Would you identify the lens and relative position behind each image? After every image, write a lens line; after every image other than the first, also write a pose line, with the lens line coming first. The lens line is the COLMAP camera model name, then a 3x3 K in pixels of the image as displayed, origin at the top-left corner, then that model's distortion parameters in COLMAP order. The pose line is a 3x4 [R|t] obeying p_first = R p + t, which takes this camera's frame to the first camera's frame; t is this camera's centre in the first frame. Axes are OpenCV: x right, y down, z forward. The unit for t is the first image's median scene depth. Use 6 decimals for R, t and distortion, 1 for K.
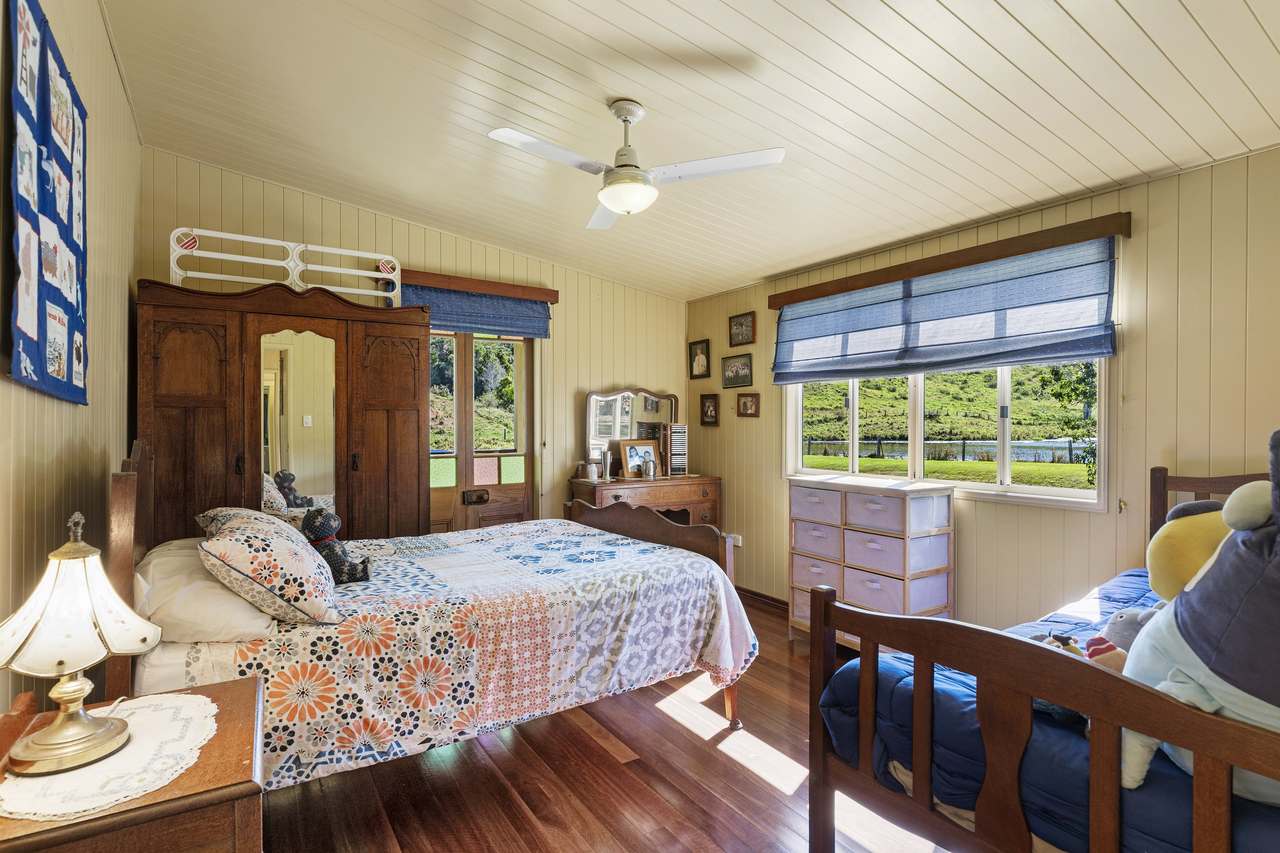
lens RADIAL K [[625.8, 0, 635.8], [0, 625.8, 426.0], [0, 0, 1]] dist [0.004926, 0.000535]
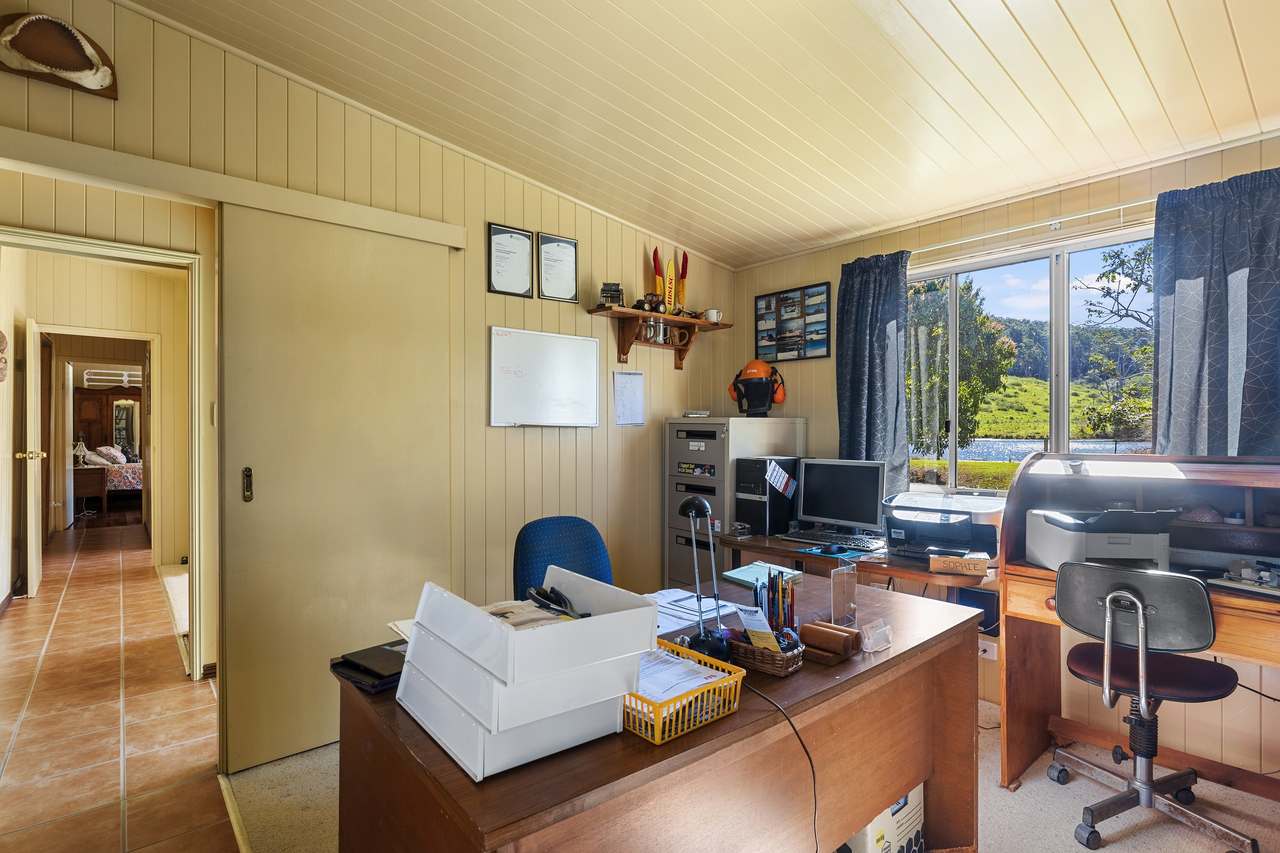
lens RADIAL K [[625.8, 0, 644.6], [0, 625.8, 426.6], [0, 0, 1]] dist [0.004926, 0.000535]
pose [[0.991467, 0.001242, 0.130356, 1.805846], [-0.000649, 0.999989, -0.004597, 0.005107], [-0.130360, 0.004473, 0.991457, -2.739984]]
